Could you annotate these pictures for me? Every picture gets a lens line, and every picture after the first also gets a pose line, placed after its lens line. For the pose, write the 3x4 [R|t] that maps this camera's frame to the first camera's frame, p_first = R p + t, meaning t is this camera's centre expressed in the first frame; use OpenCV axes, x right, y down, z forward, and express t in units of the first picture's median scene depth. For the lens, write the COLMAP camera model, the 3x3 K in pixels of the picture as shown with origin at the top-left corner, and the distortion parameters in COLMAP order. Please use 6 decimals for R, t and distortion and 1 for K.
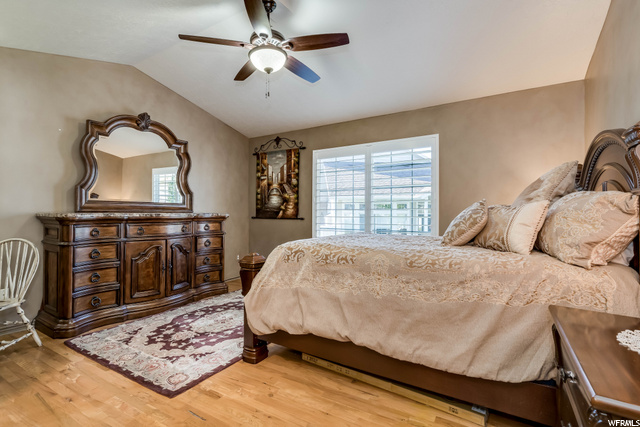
lens RADIAL K [[308.4, 0, 320.6], [0, 308.4, 212.0], [0, 0, 1]] dist [-0.004441, -0.000004]
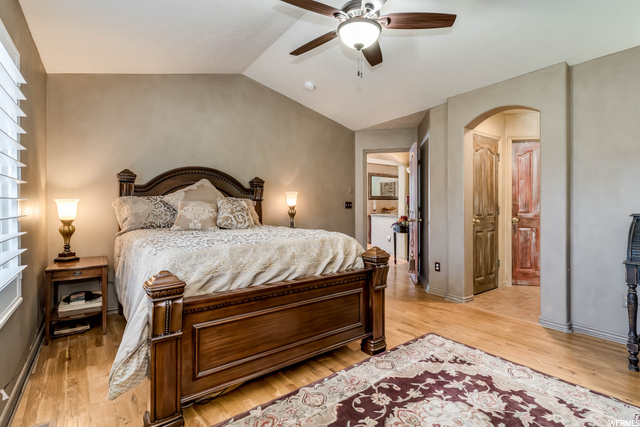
lens RADIAL K [[308.4, 0, 319.3], [0, 308.4, 211.4], [0, 0, 1]] dist [-0.004441, -0.000004]
pose [[-0.922644, 0.002569, 0.385645, -0.402087], [0.002843, 0.999996, 0.000140, 0.010170], [-0.385643, 0.001226, -0.922647, 1.843706]]
